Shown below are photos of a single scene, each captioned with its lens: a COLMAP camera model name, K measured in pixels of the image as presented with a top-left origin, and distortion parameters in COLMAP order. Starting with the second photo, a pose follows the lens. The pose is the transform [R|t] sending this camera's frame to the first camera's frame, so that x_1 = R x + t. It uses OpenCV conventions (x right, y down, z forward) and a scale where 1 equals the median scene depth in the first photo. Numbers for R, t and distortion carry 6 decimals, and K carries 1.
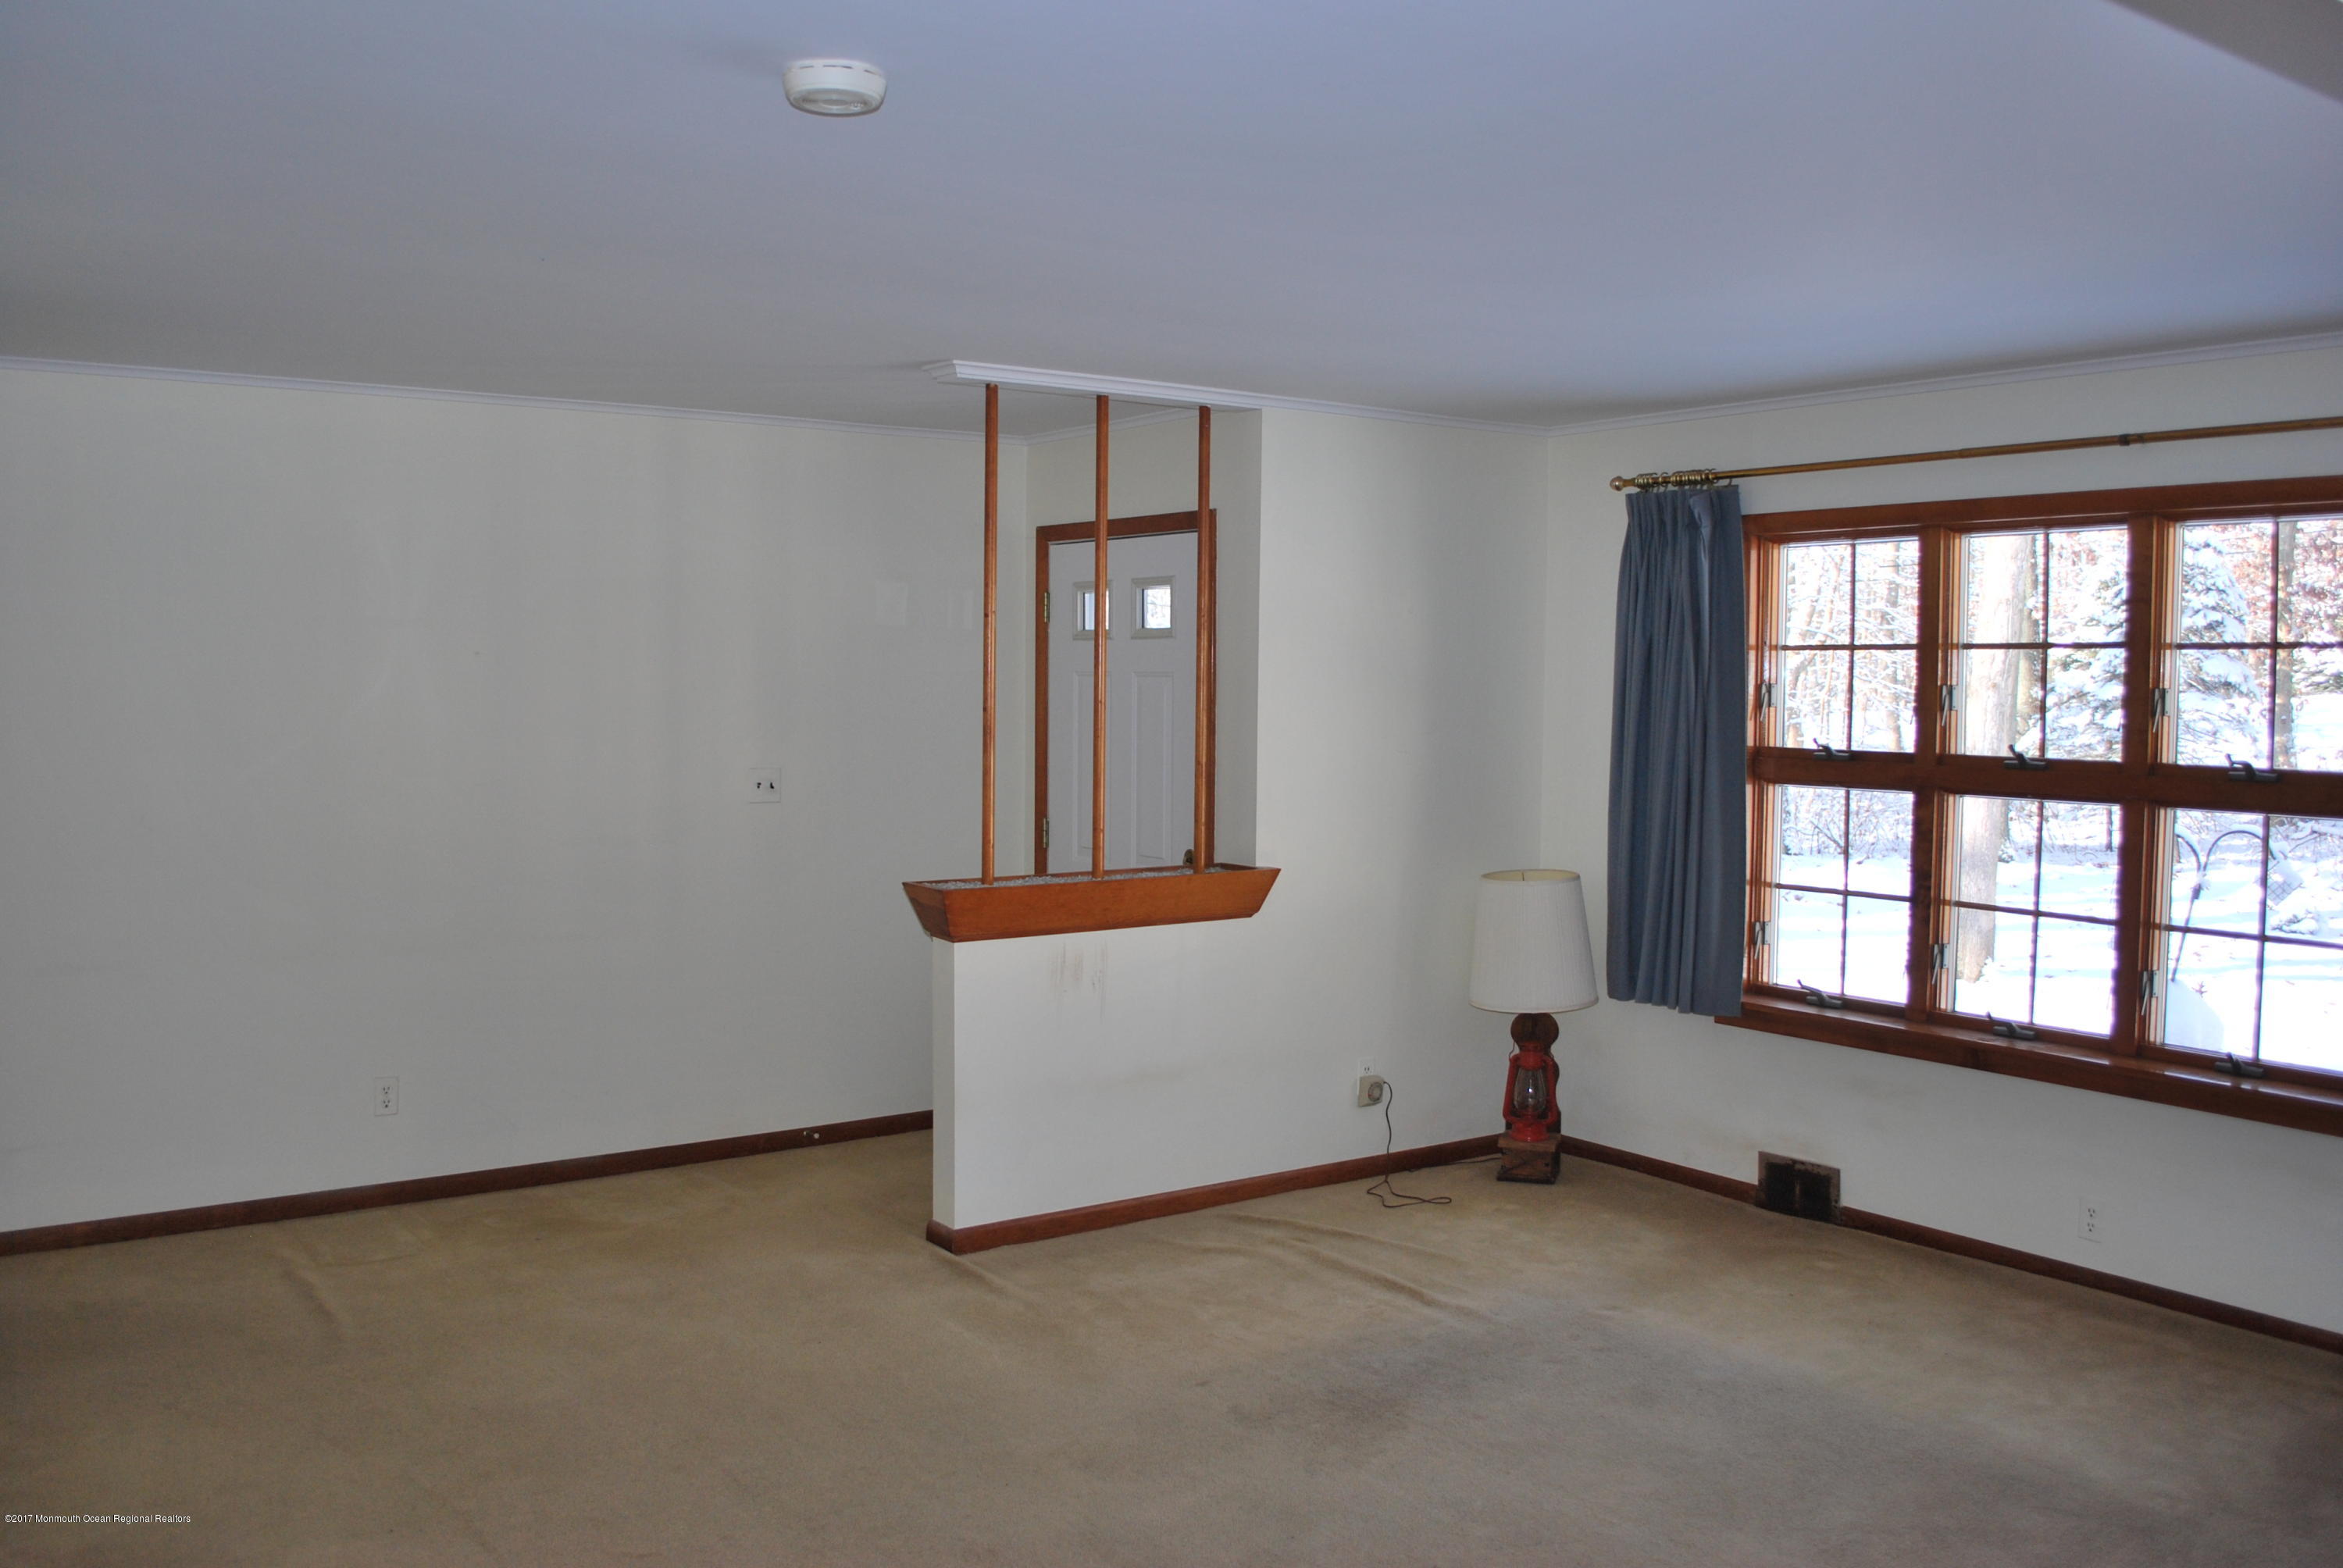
lens RADIAL K [[1924.9, 0, 1163.7], [0, 1924.9, 789.7], [0, 0, 1]] dist [-0.079509, 0.008122]
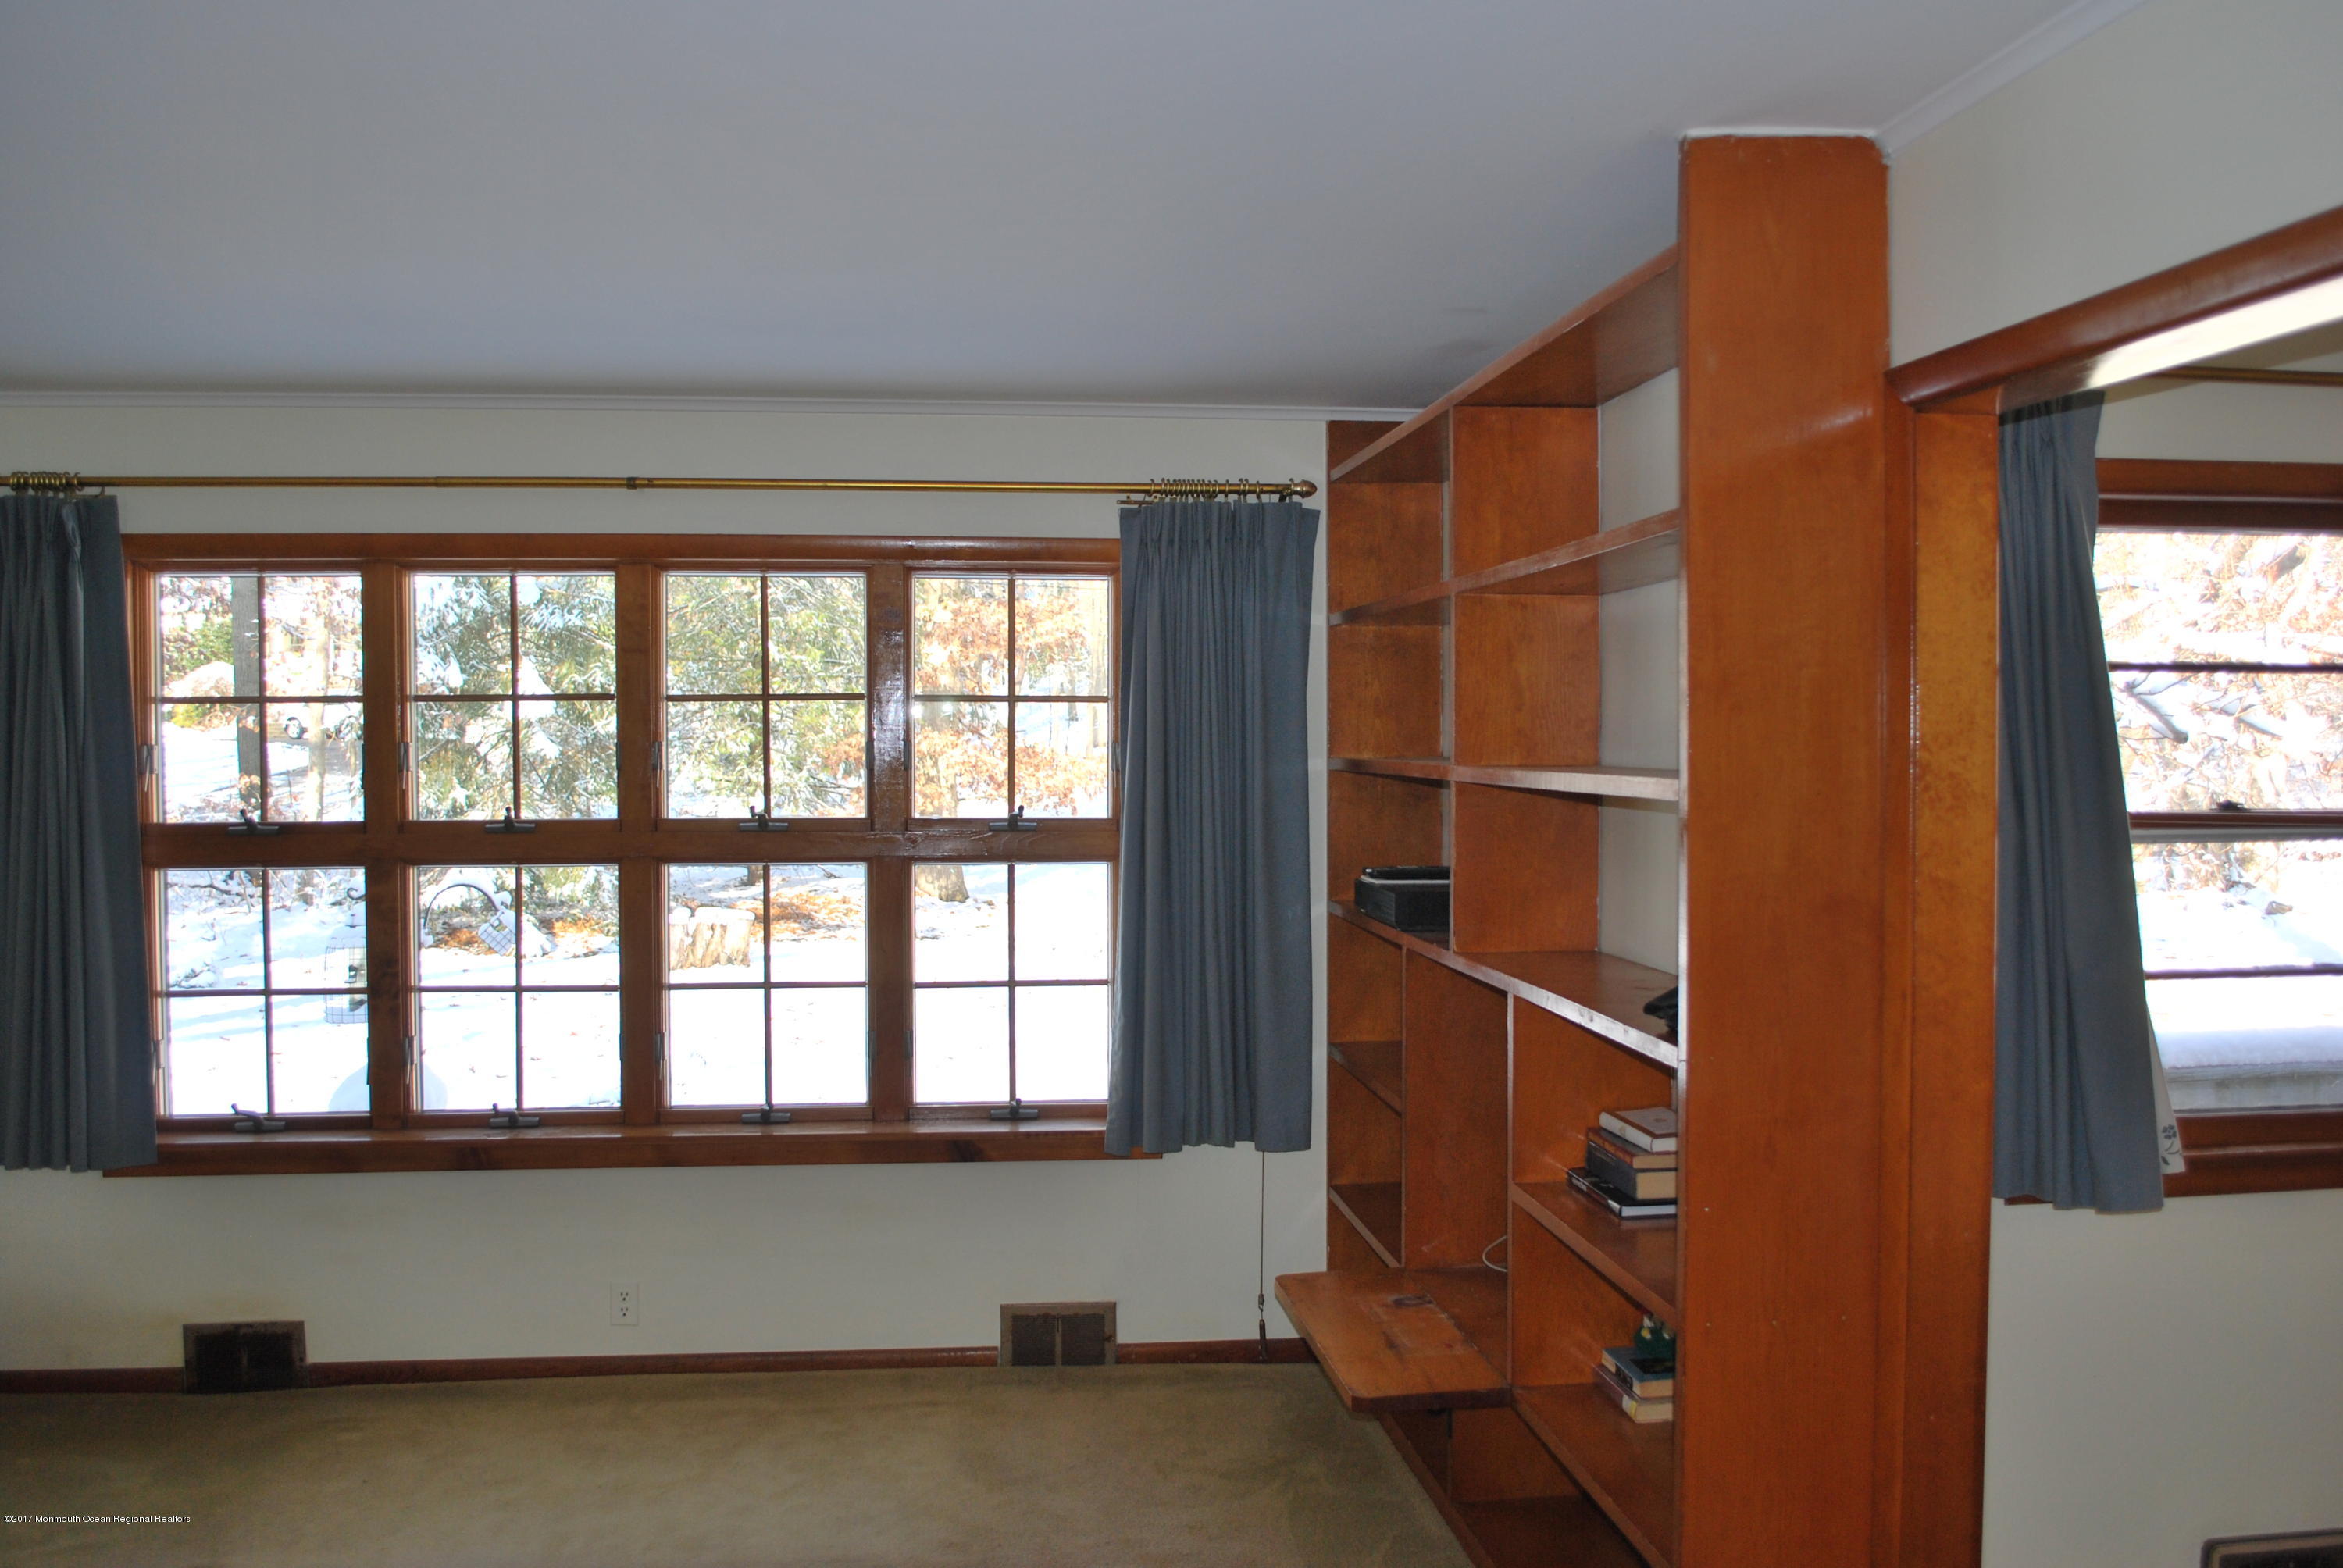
lens RADIAL K [[1924.9, 0, 1163.7], [0, 1924.9, 789.7], [0, 0, 1]] dist [-0.079509, 0.008122]
pose [[0.477826, -0.034476, 0.877778, -0.190814], [0.059865, 0.998185, 0.006617, -0.017884], [-0.876412, 0.049387, 0.479023, 0.266711]]
